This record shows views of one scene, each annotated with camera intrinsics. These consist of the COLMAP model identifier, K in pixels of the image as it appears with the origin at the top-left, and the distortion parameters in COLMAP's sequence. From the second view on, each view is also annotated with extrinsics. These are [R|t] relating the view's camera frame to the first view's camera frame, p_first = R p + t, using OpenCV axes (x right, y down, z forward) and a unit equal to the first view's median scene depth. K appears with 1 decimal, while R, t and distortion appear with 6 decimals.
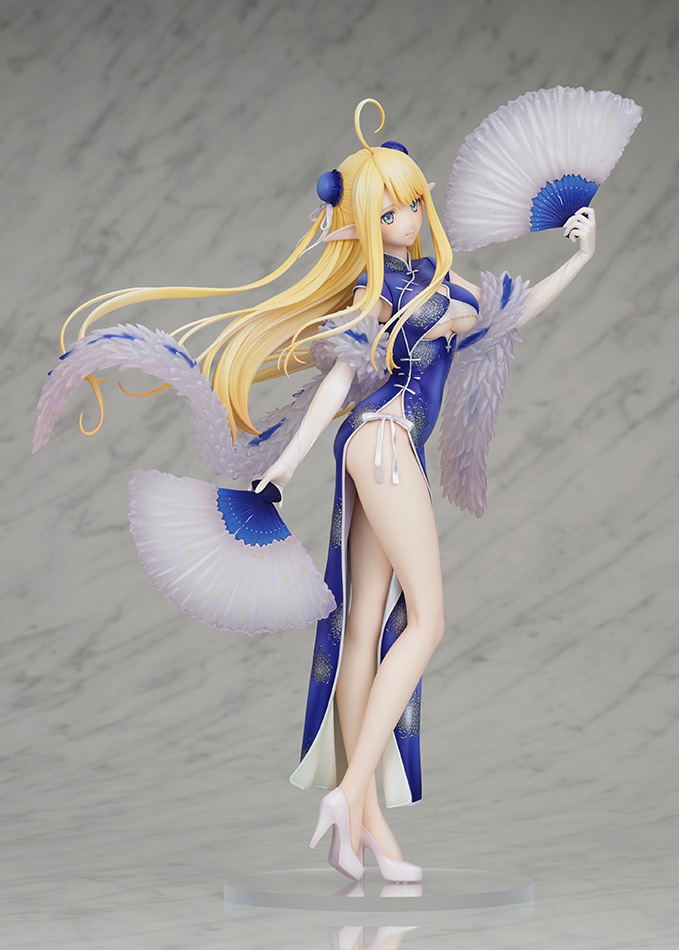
lens RADIAL K [[3199.3, 0, 339.5], [0, 3199.3, 475.0], [0, 0, 1]] dist [-0.065909, -0.916391]
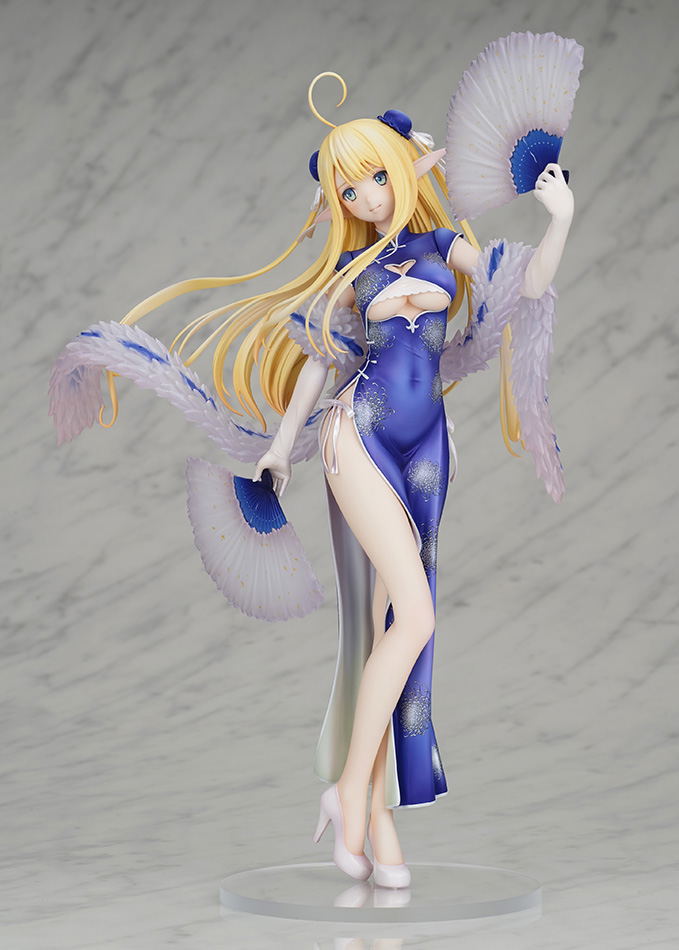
lens RADIAL K [[3085.0, 0, 339.5], [0, 3085.0, 475.0], [0, 0, 1]] dist [-0.010999, -0.670719]
pose [[0.615423, 0.010421, -0.788128, 0.726307], [0.029693, 0.998896, 0.036394, -0.029730], [0.787637, -0.045800, 0.614435, 0.417286]]
